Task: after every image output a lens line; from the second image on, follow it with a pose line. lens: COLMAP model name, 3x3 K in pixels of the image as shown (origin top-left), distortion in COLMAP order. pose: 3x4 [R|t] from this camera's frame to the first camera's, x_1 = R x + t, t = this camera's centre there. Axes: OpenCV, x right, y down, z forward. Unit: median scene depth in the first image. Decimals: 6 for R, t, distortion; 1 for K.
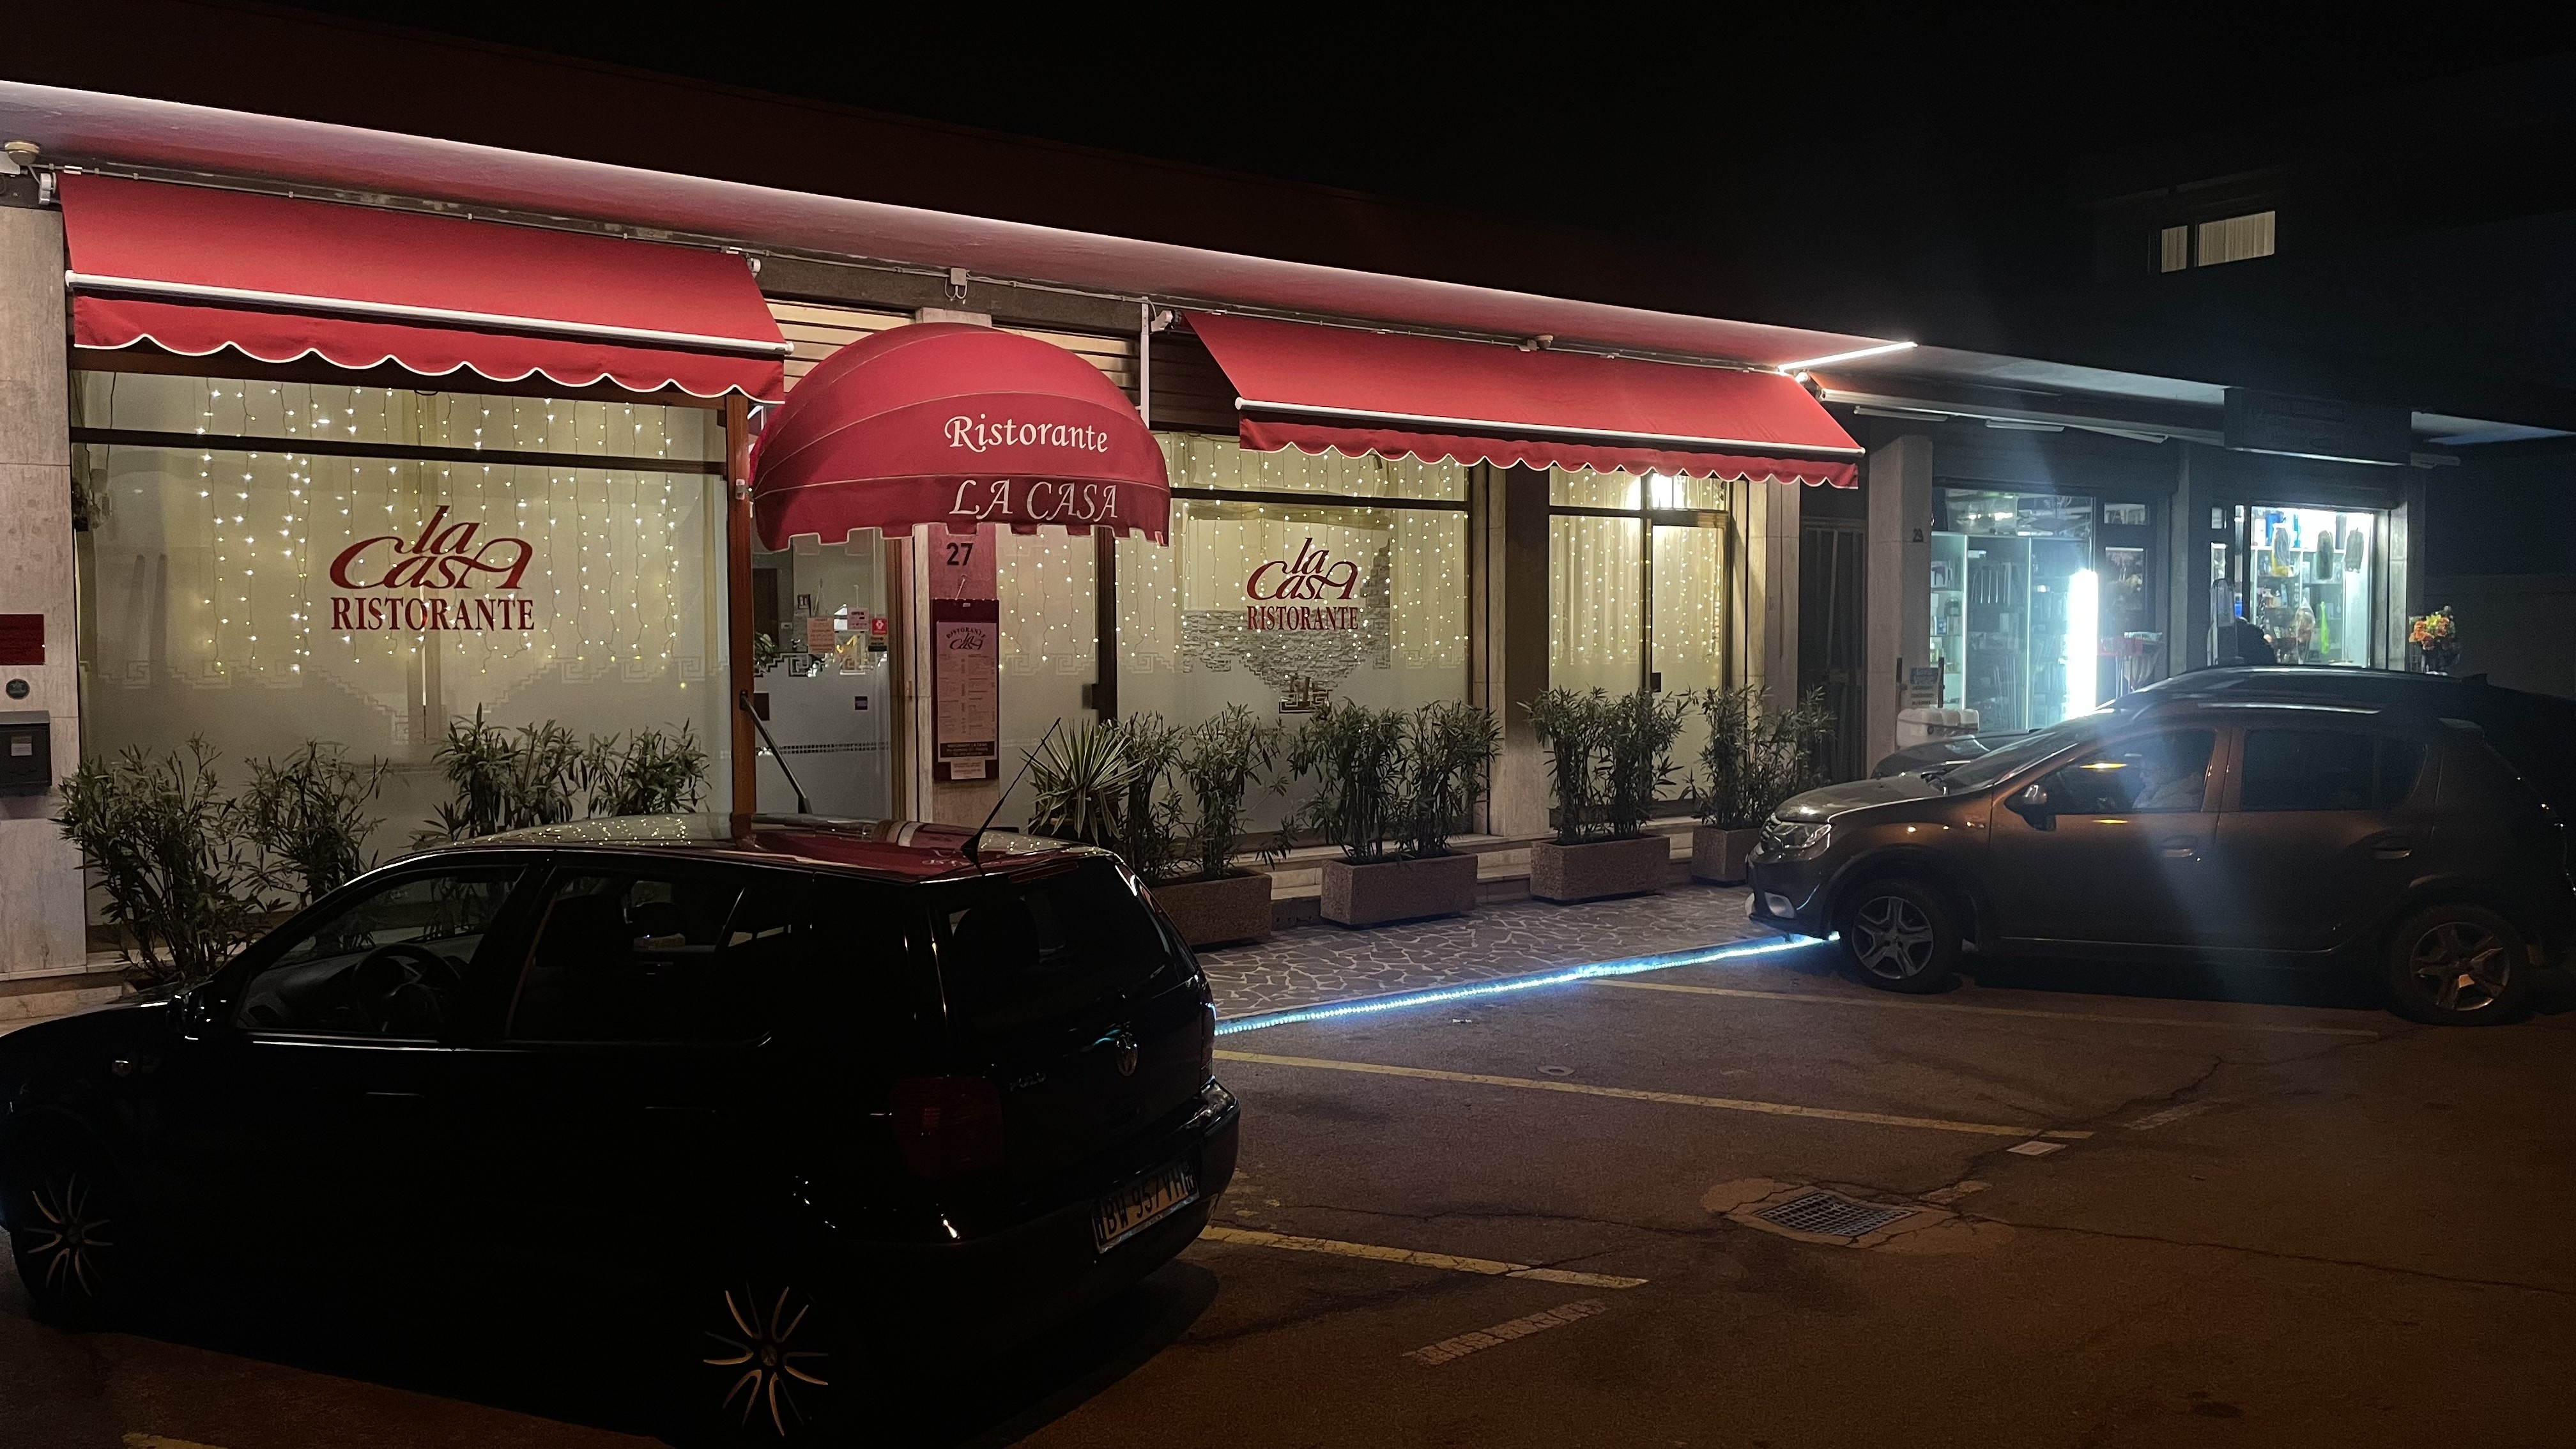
lens RADIAL K [[1948.3, 0, 1292.5], [0, 1948.3, 725.1], [0, 0, 1]] dist [0.081225, -0.103710]
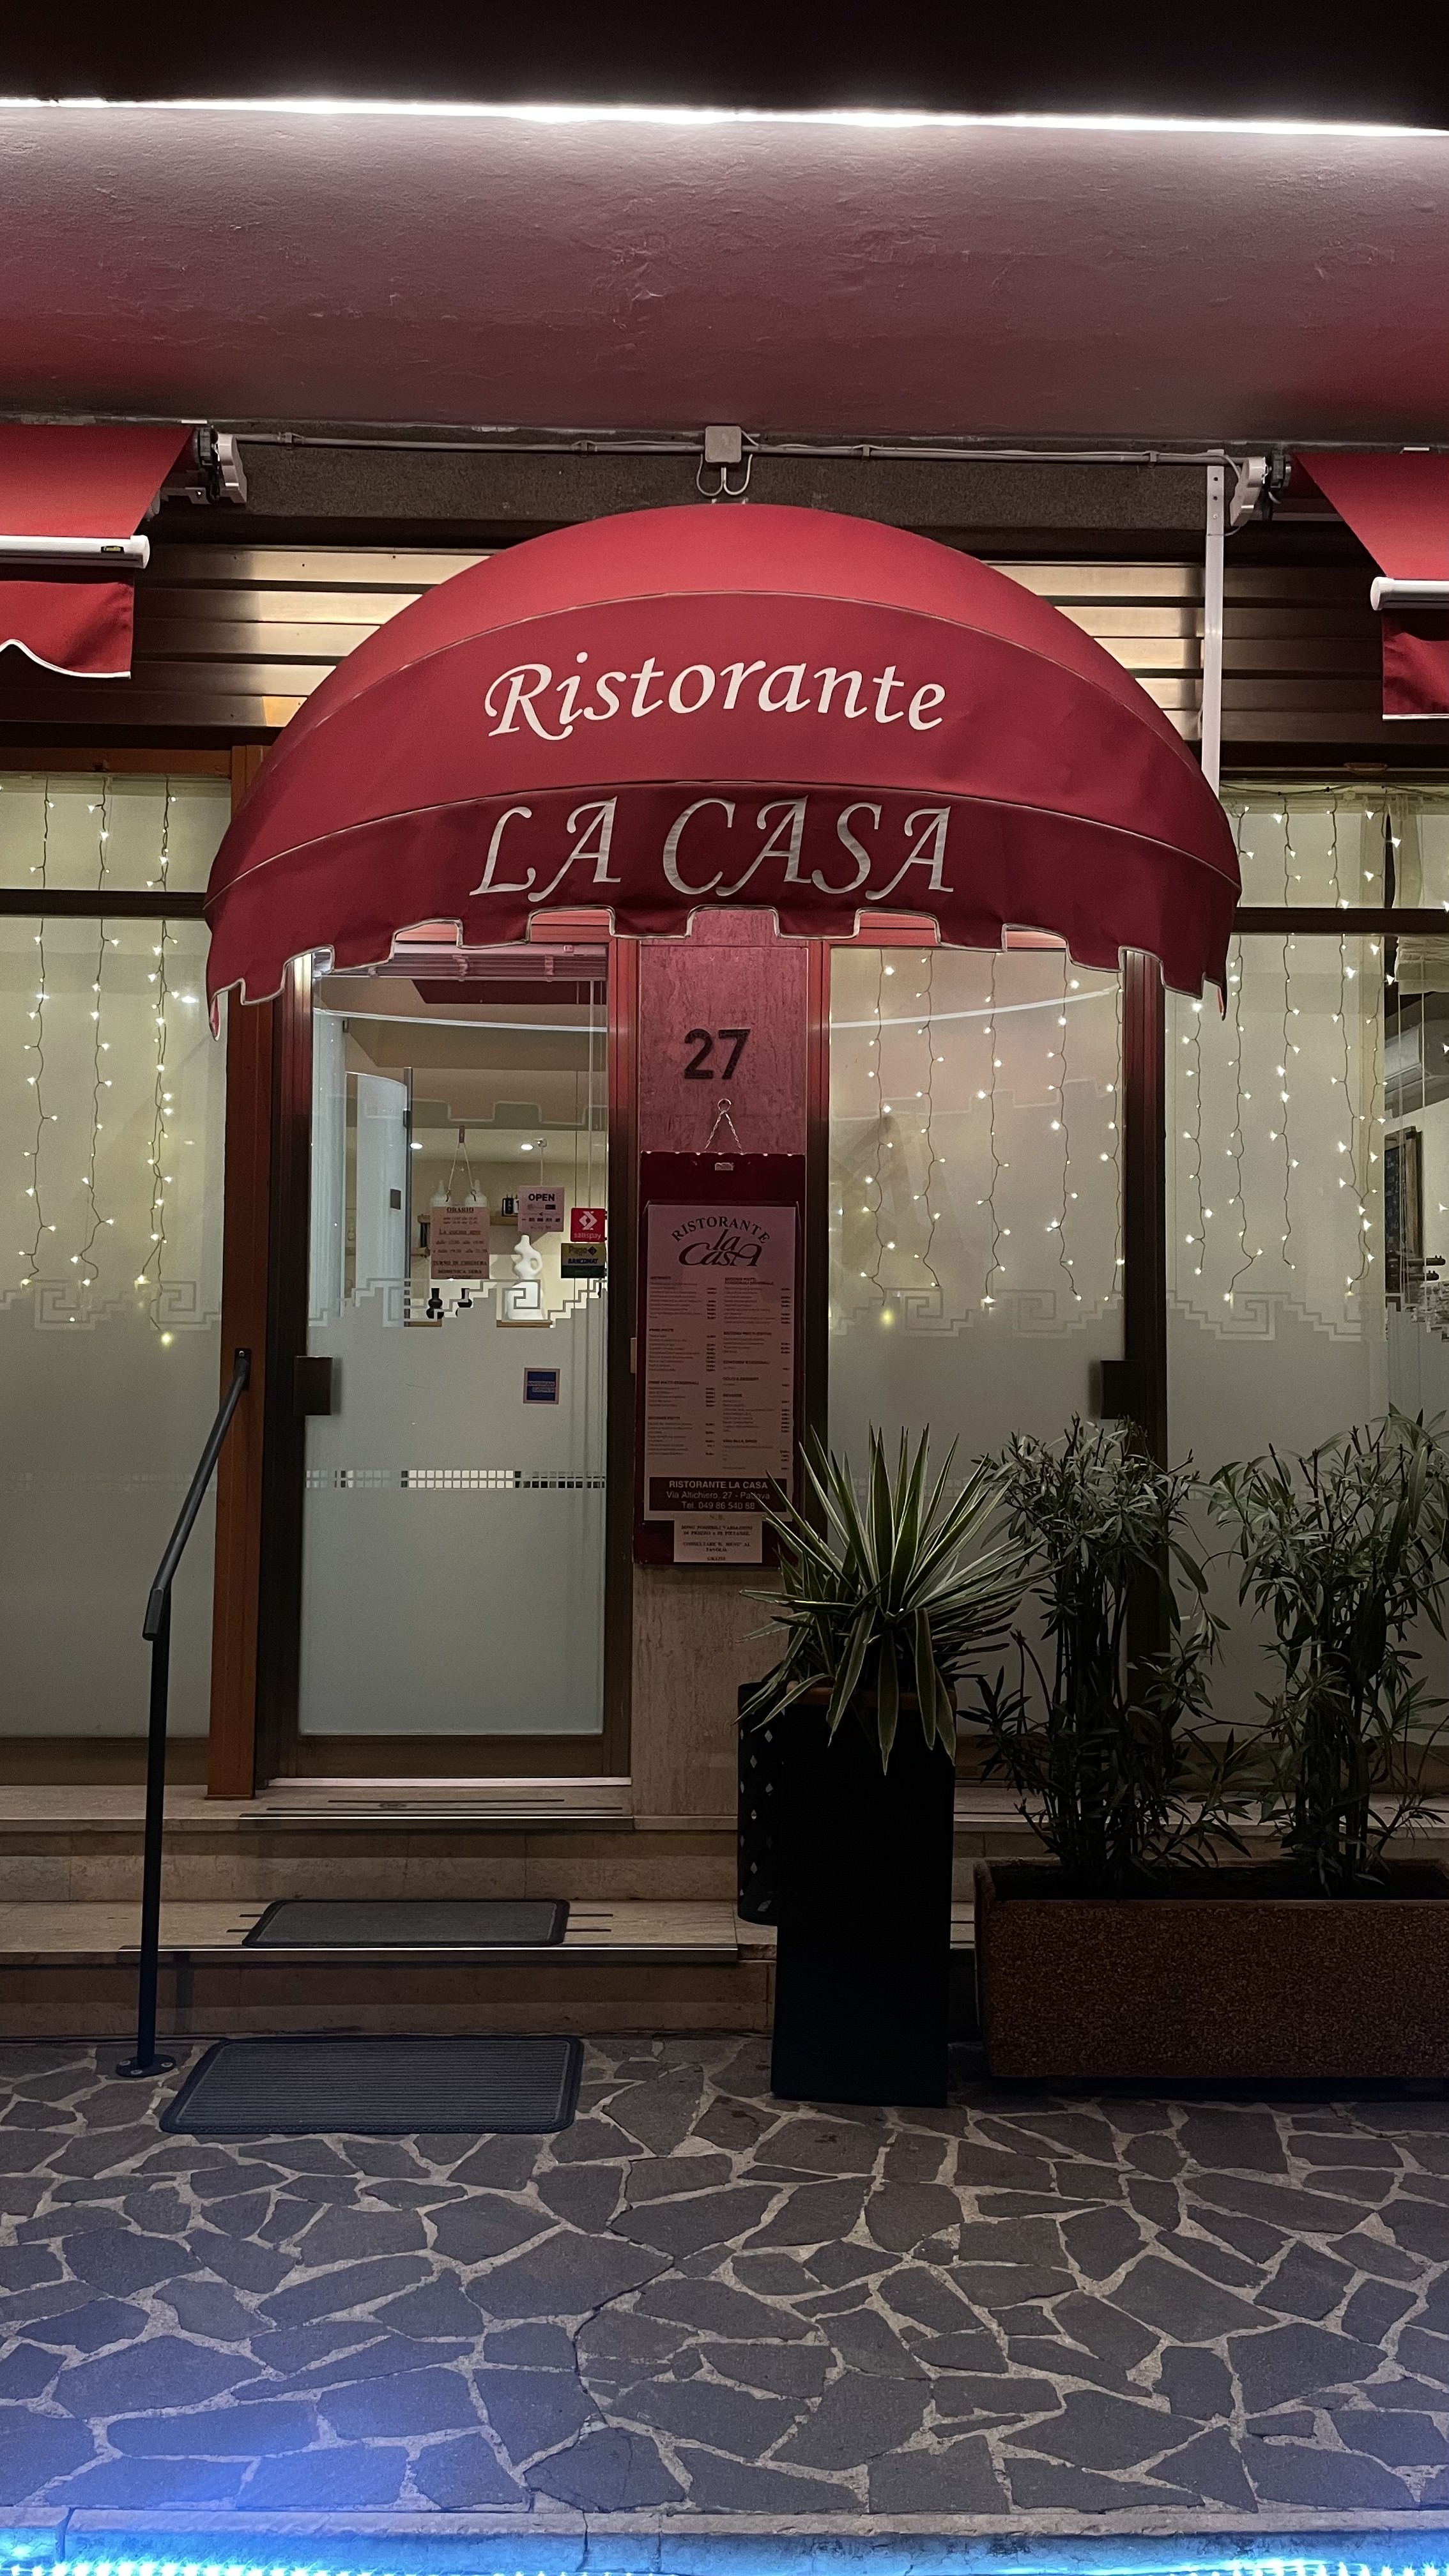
lens RADIAL K [[1948.3, 0, 702.3], [0, 1948.3, 1283.6], [0, 0, 1]] dist [0.081225, -0.103710]
pose [[0.808594, -0.019722, -0.588036, 0.094134], [-0.040062, 0.995273, -0.088468, 0.004561], [0.587001, 0.095092, 0.803982, 0.688501]]
